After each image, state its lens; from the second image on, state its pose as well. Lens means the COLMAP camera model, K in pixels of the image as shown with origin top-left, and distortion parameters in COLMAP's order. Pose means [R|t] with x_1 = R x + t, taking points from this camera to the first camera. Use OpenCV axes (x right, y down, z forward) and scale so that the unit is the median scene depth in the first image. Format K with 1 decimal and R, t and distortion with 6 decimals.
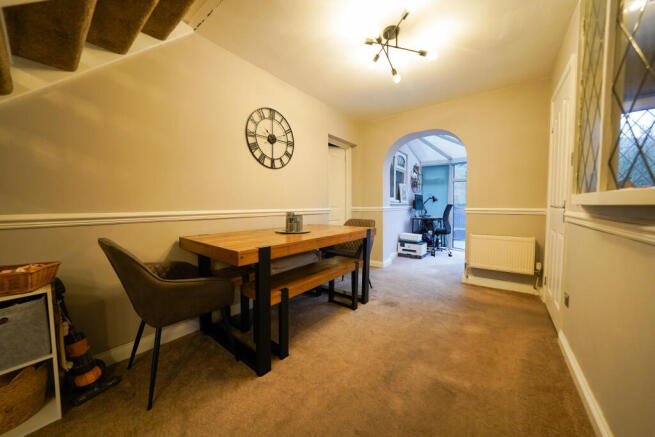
lens RADIAL K [[229.6, 0, 323.2], [0, 229.6, 219.2], [0, 0, 1]] dist [-0.011486, 0.000411]
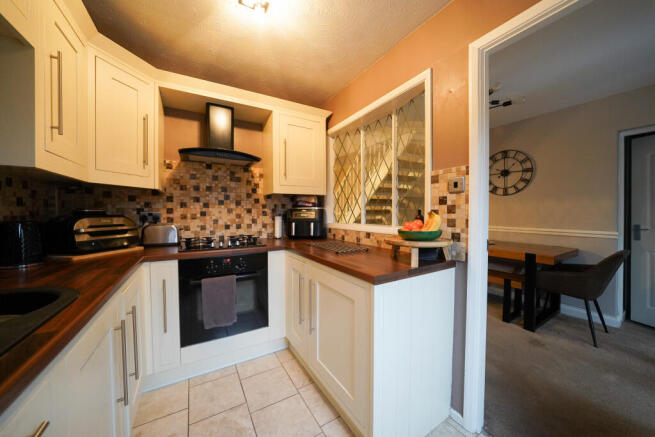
lens RADIAL K [[229.6, 0, 323.1], [0, 229.6, 216.3], [0, 0, 1]] dist [-0.011486, 0.000411]
pose [[-0.357000, 0.025536, -0.933755, 0.971867], [-0.050819, 0.997615, 0.046712, -0.080530], [0.932721, 0.064129, -0.354851, 0.364142]]
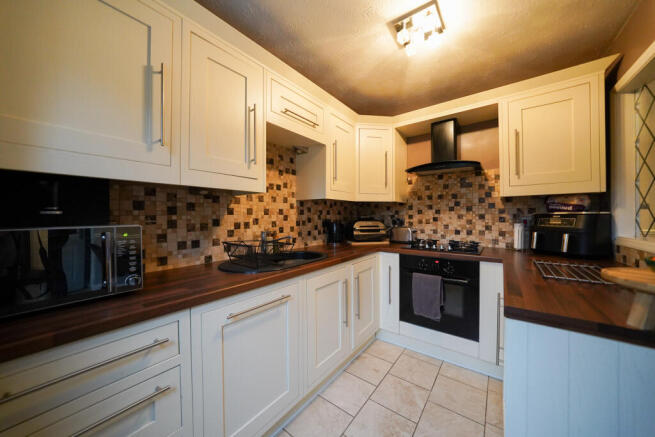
lens RADIAL K [[229.6, 0, 330.2], [0, 229.6, 216.8], [0, 0, 1]] dist [-0.011486, 0.000411]
pose [[-0.999375, 0.012028, -0.033236, 0.852474], [0.009951, 0.998029, 0.061960, -0.097433], [0.033916, 0.061591, -0.997525, 0.543890]]
